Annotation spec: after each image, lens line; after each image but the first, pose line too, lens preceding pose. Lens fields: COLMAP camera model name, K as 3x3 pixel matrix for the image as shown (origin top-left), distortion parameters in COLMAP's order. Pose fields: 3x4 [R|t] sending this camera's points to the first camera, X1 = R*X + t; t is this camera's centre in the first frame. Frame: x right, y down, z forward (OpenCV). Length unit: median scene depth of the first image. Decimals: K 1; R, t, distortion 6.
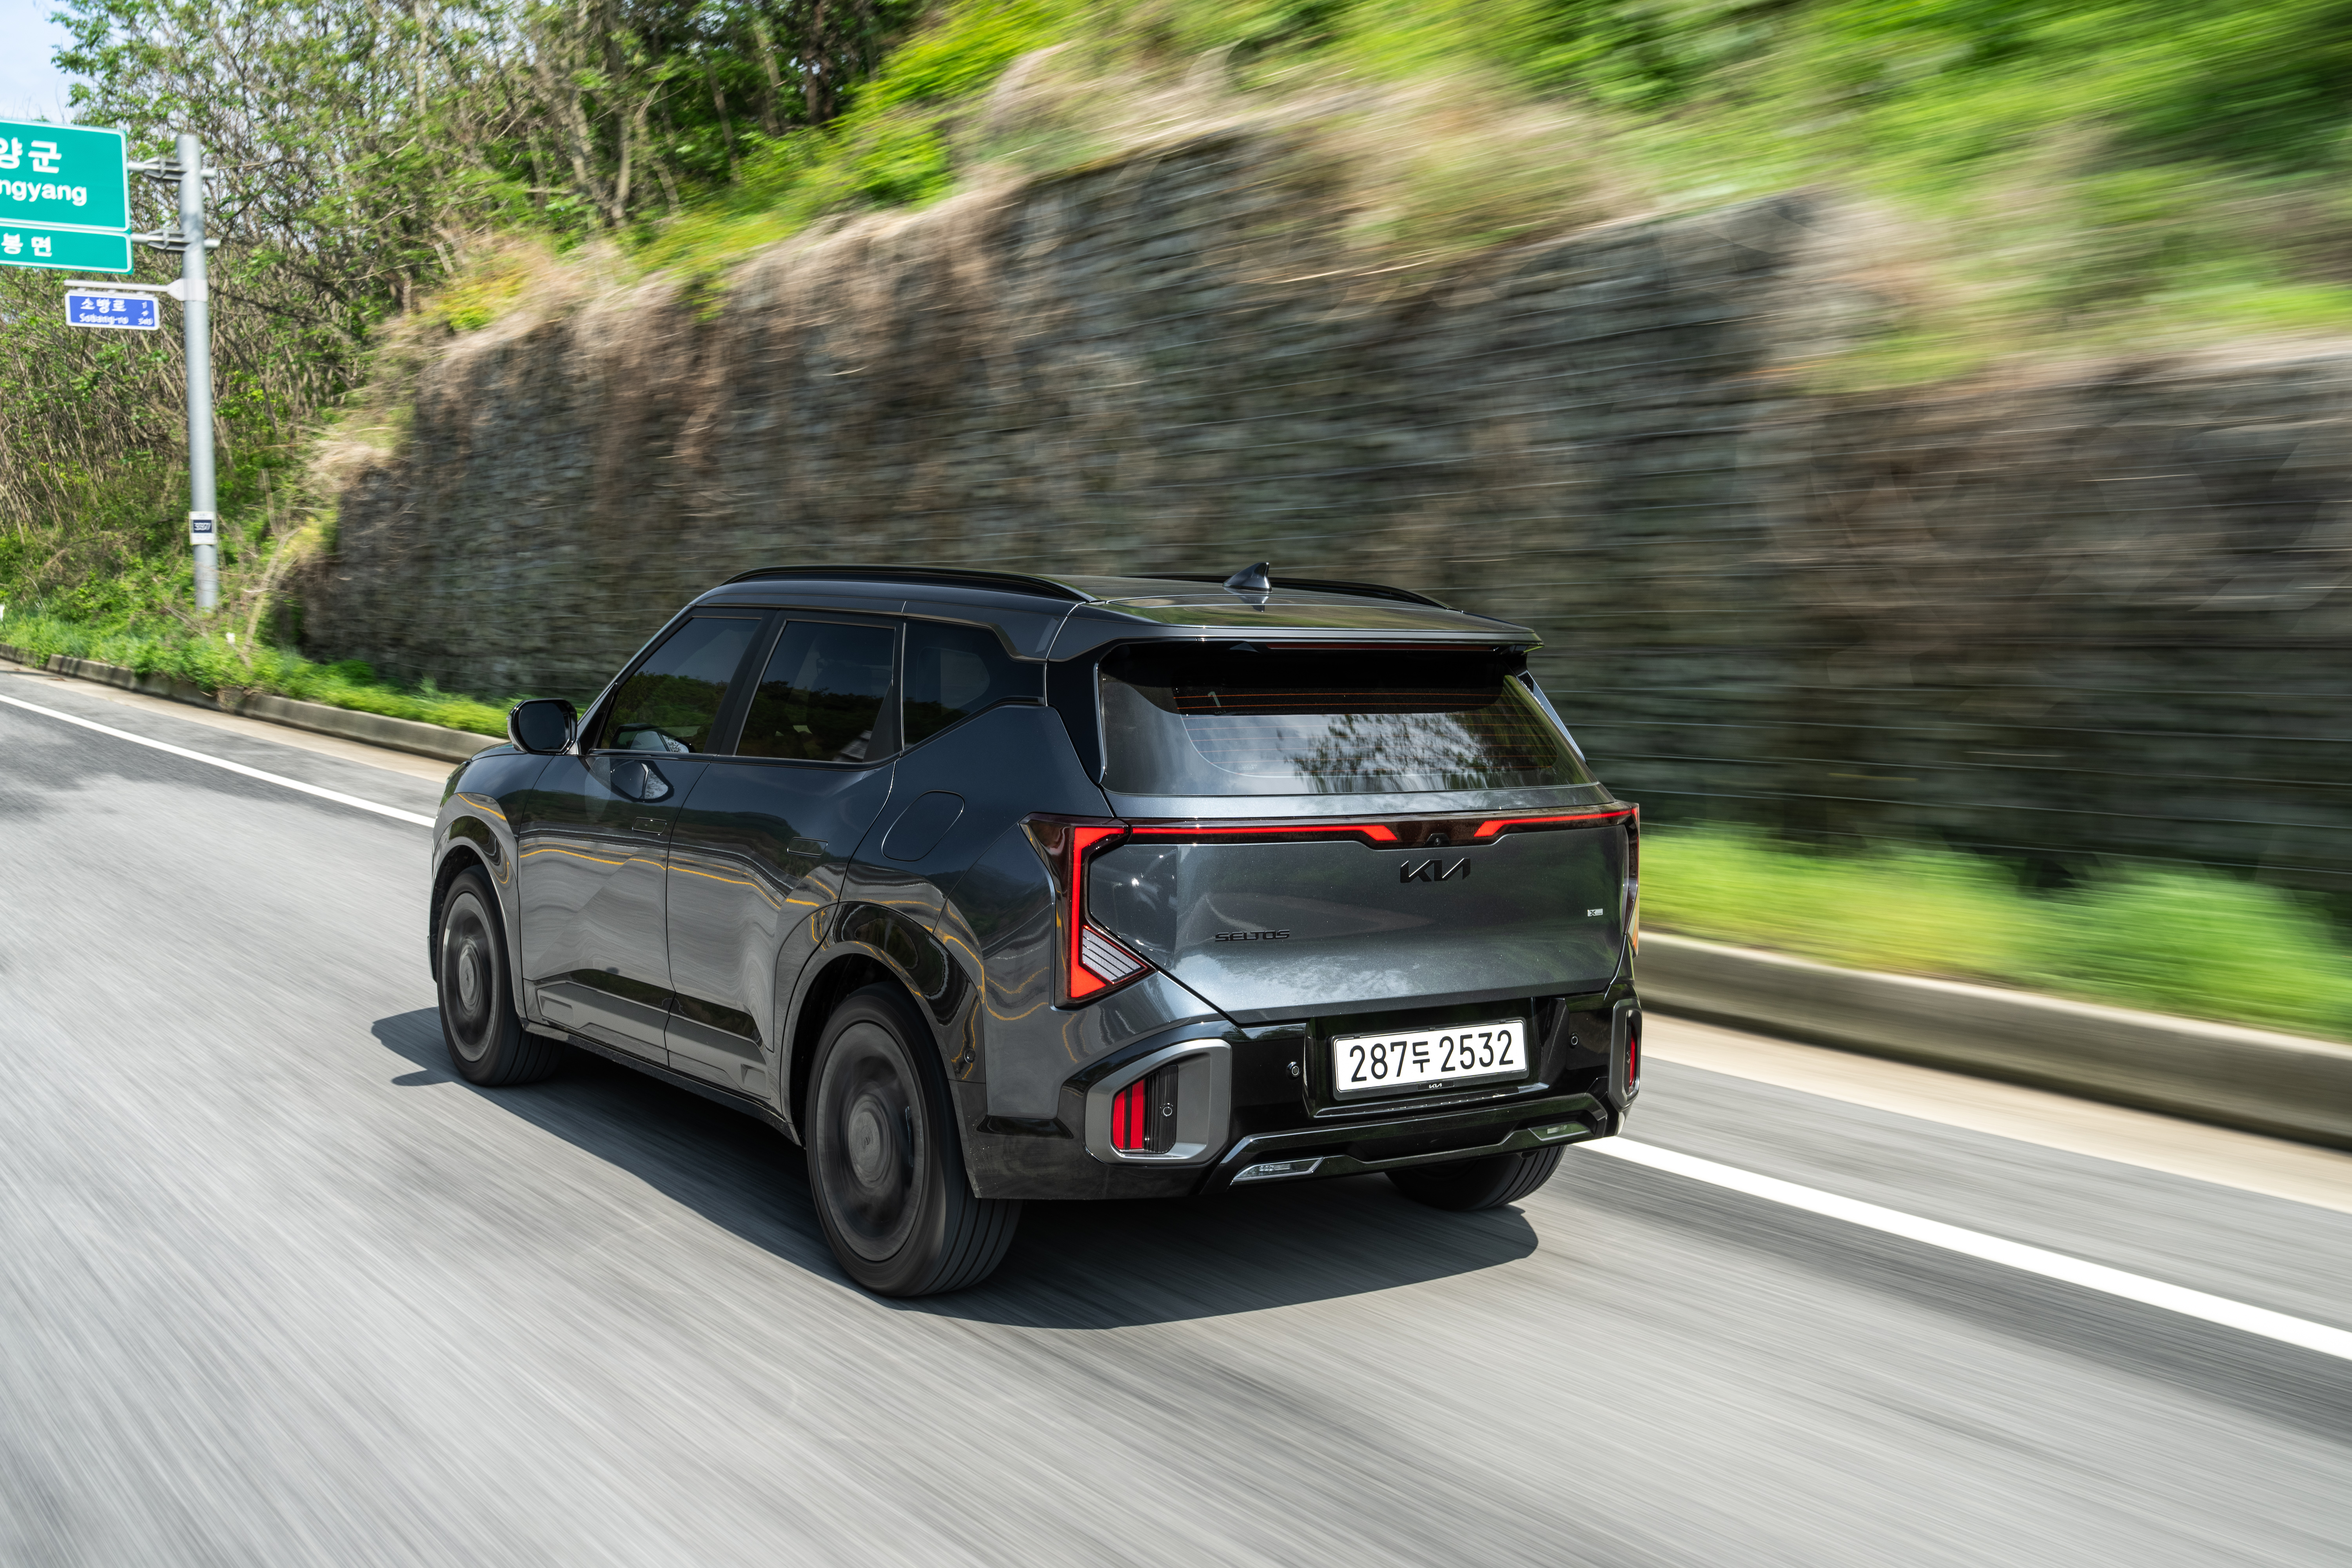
lens RADIAL K [[2533.0, 0, 1175.0], [0, 2533.0, 789.7], [0, 0, 1]] dist [-0.082653, 0.000000]
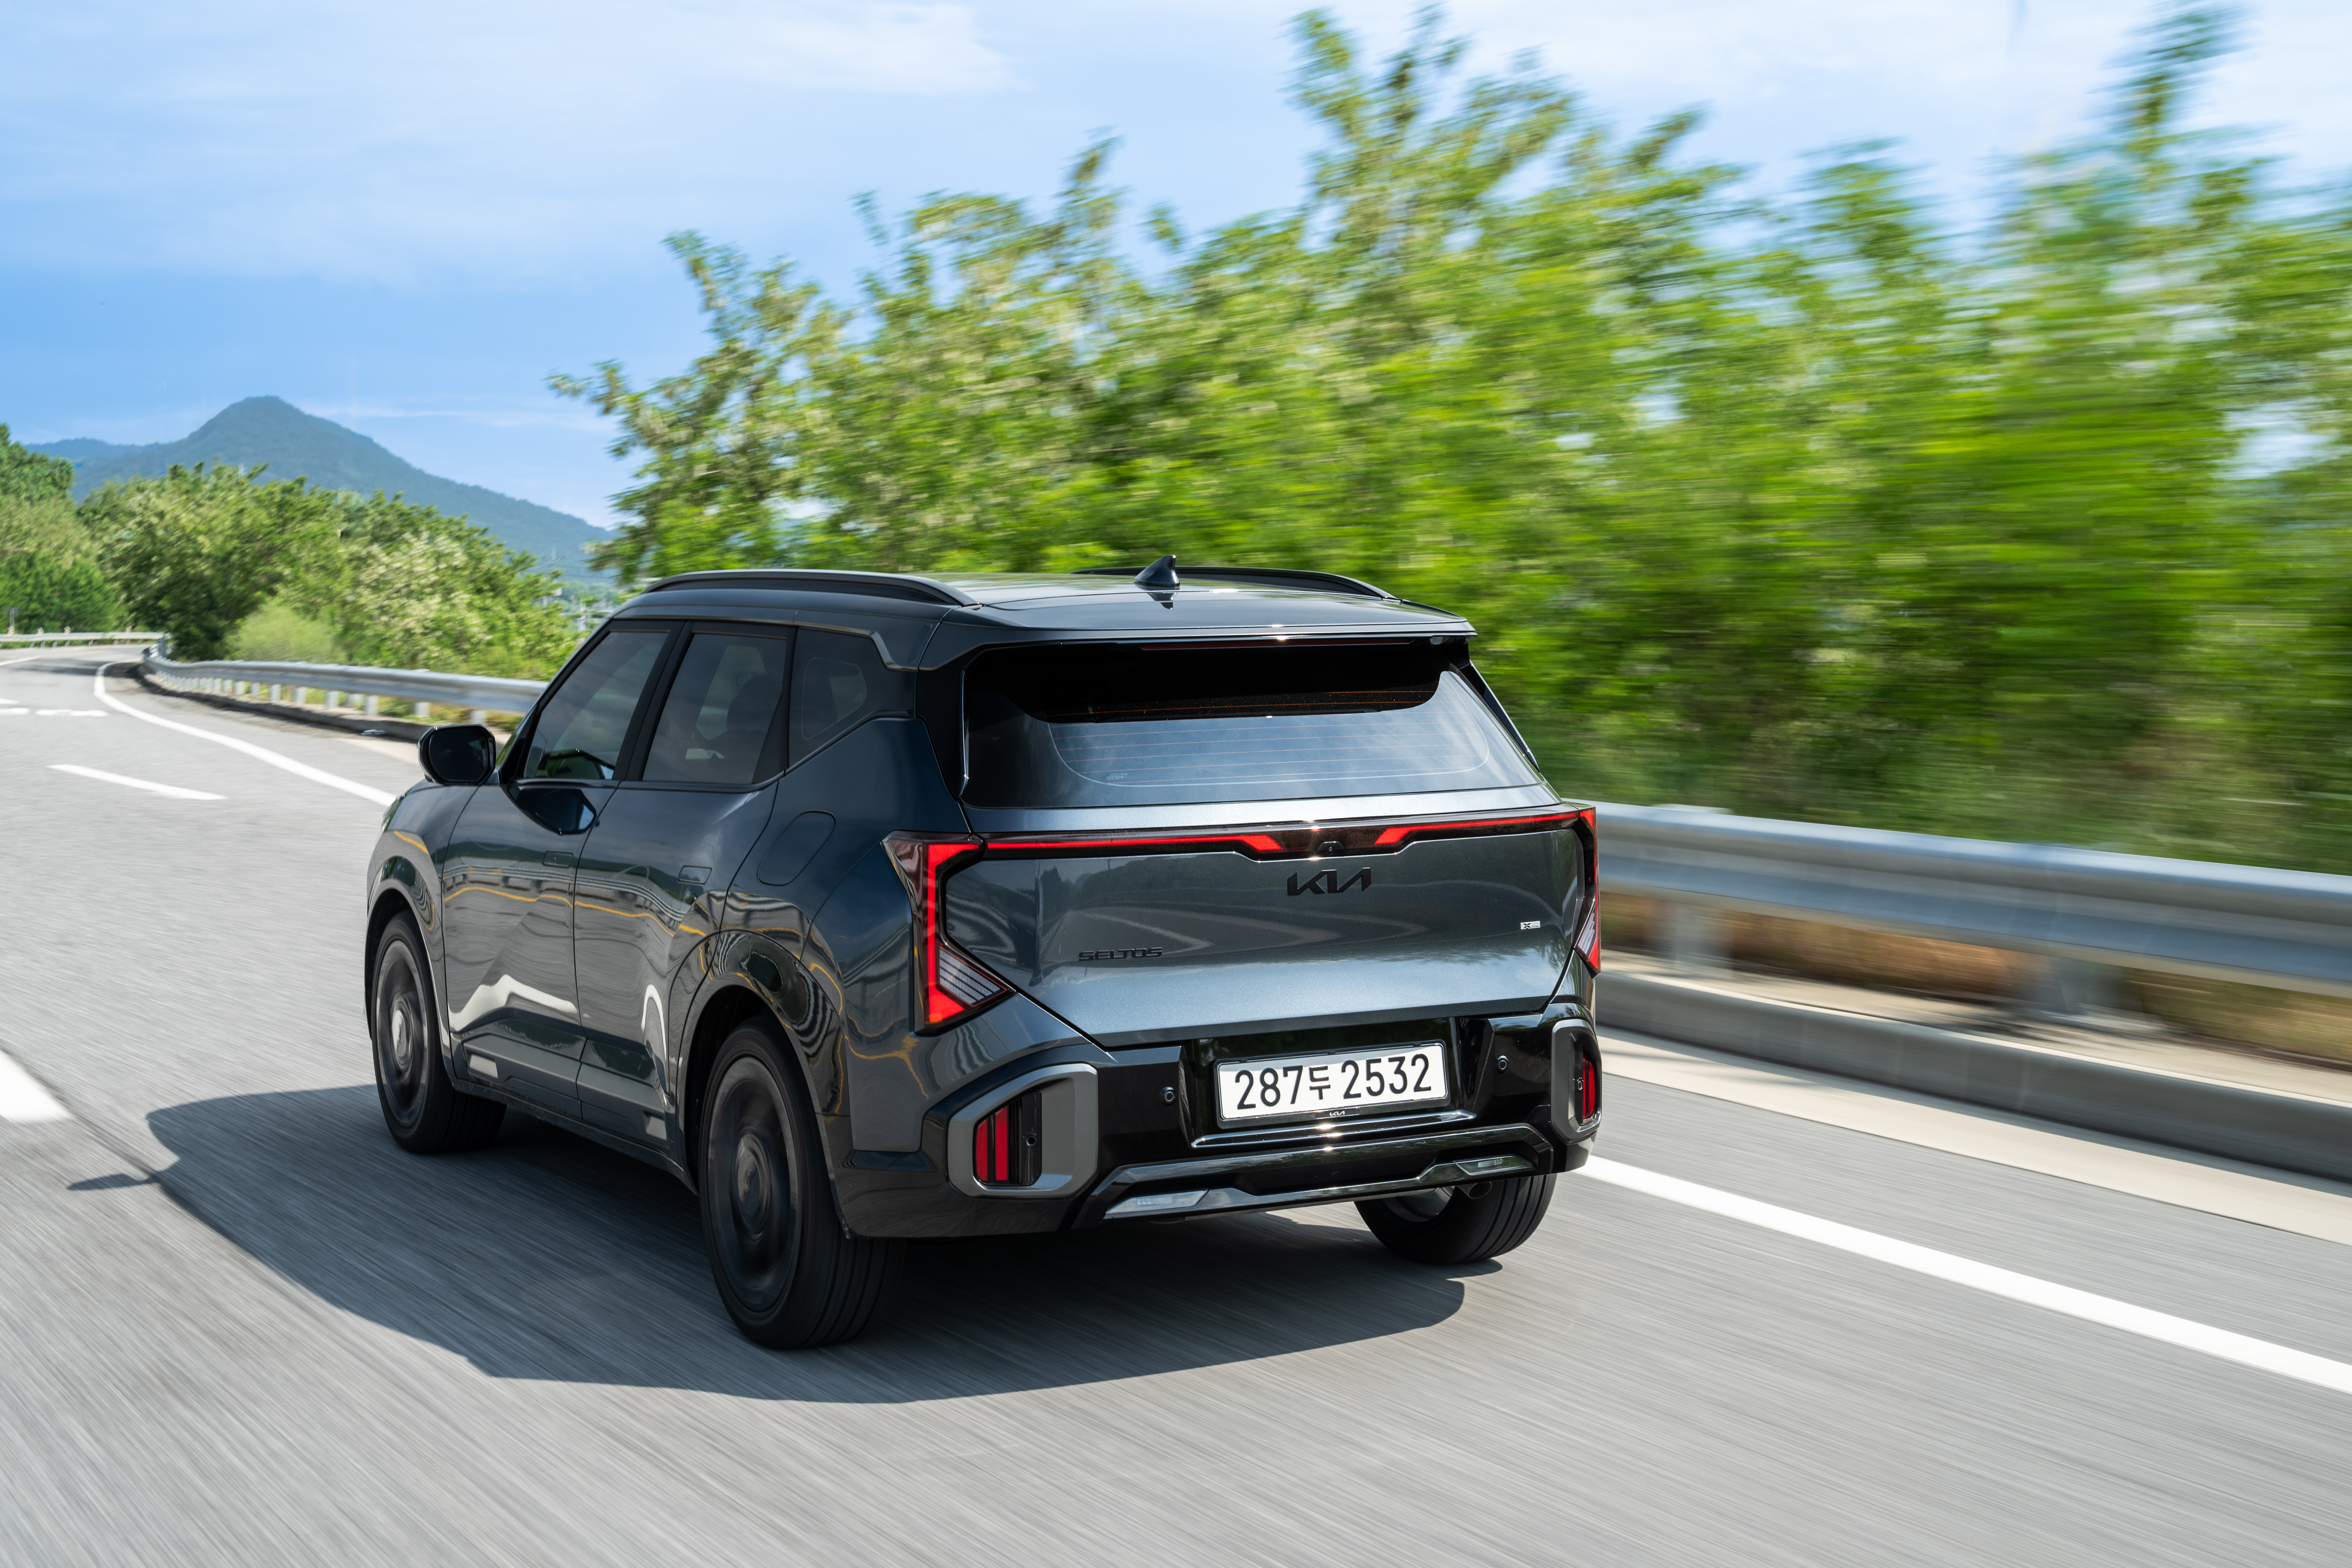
lens RADIAL K [[3318.6, 0, 1100.1], [0, 3318.6, 716.0], [0, 0, 1]] dist [-0.110649, 0.000000]
pose [[0.992566, -0.028609, -0.118294, 0.164155], [0.024774, 0.999123, -0.033757, 0.009875], [0.119156, 0.030575, 0.992405, -0.222182]]
